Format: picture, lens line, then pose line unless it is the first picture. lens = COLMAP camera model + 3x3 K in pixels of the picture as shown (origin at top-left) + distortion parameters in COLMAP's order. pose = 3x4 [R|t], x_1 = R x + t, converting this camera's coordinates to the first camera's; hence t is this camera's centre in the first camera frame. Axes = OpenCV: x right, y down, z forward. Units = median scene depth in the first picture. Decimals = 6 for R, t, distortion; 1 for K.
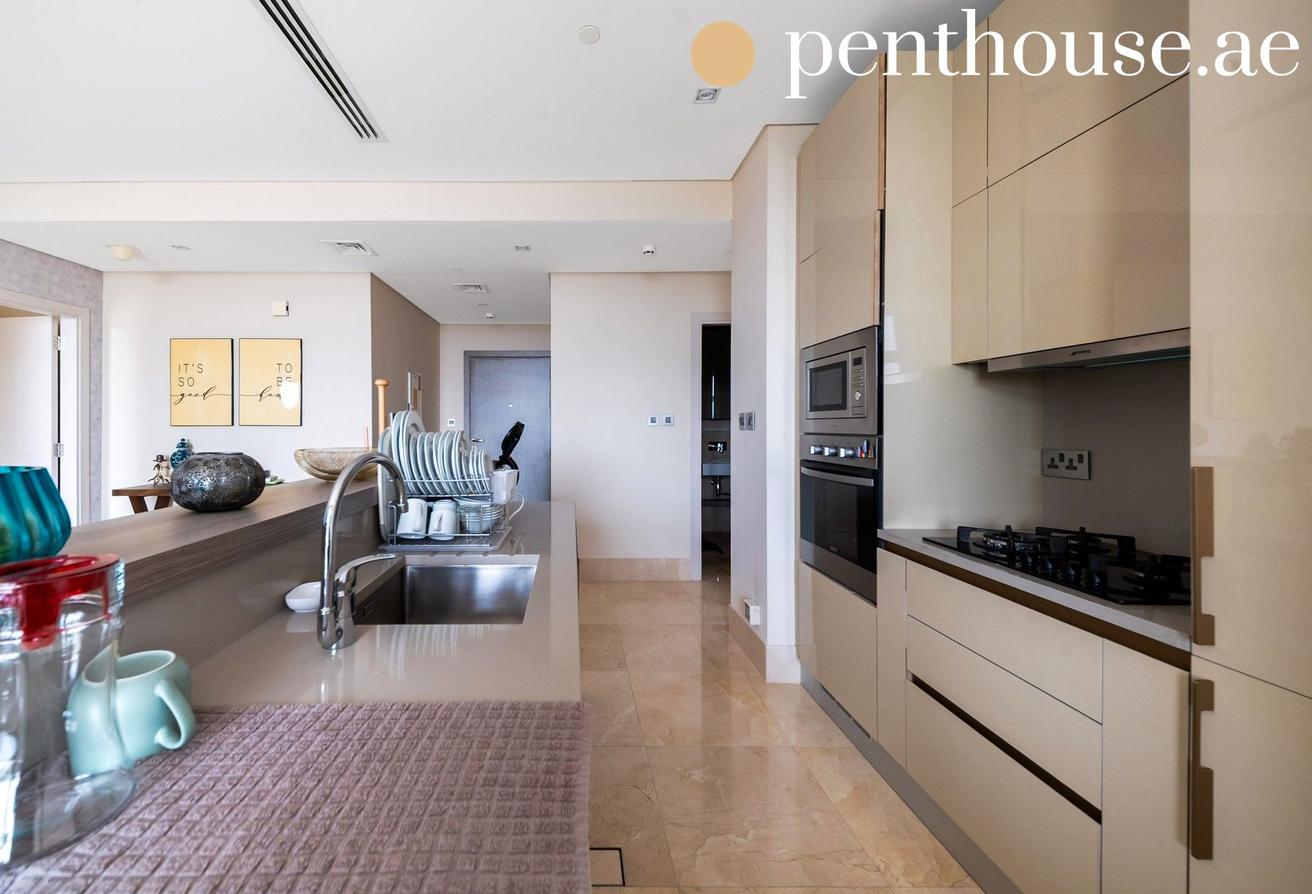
lens RADIAL K [[467.1, 0, 647.2], [0, 467.1, 424.9], [0, 0, 1]] dist [0.018255, -0.007357]
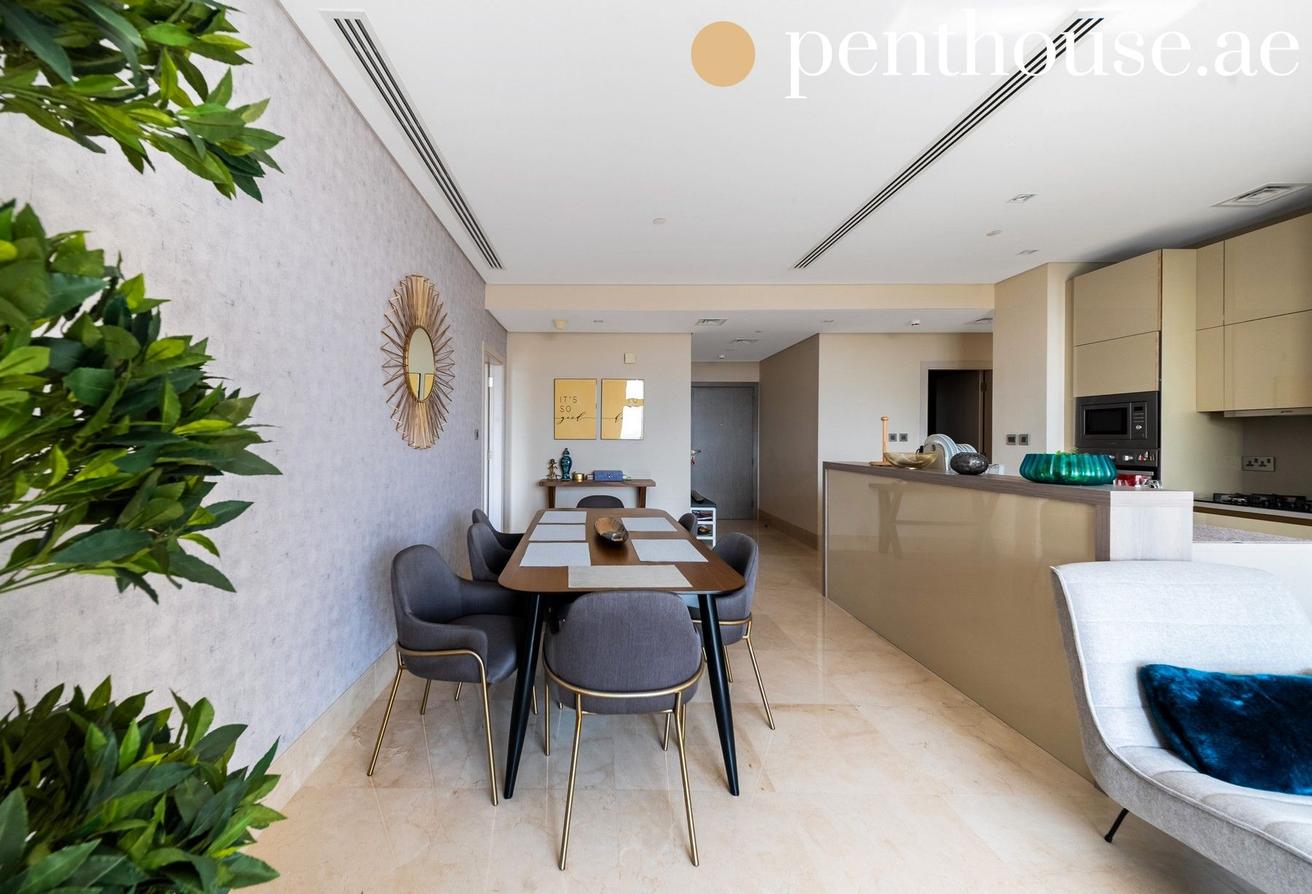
lens RADIAL K [[467.1, 0, 661.3], [0, 467.1, 438.0], [0, 0, 1]] dist [0.018255, -0.007357]
pose [[0.999825, 0.006014, -0.017712, -1.361915], [-0.006032, 0.999981, -0.000932, -0.006460], [0.017706, 0.001039, 0.999843, -0.875935]]
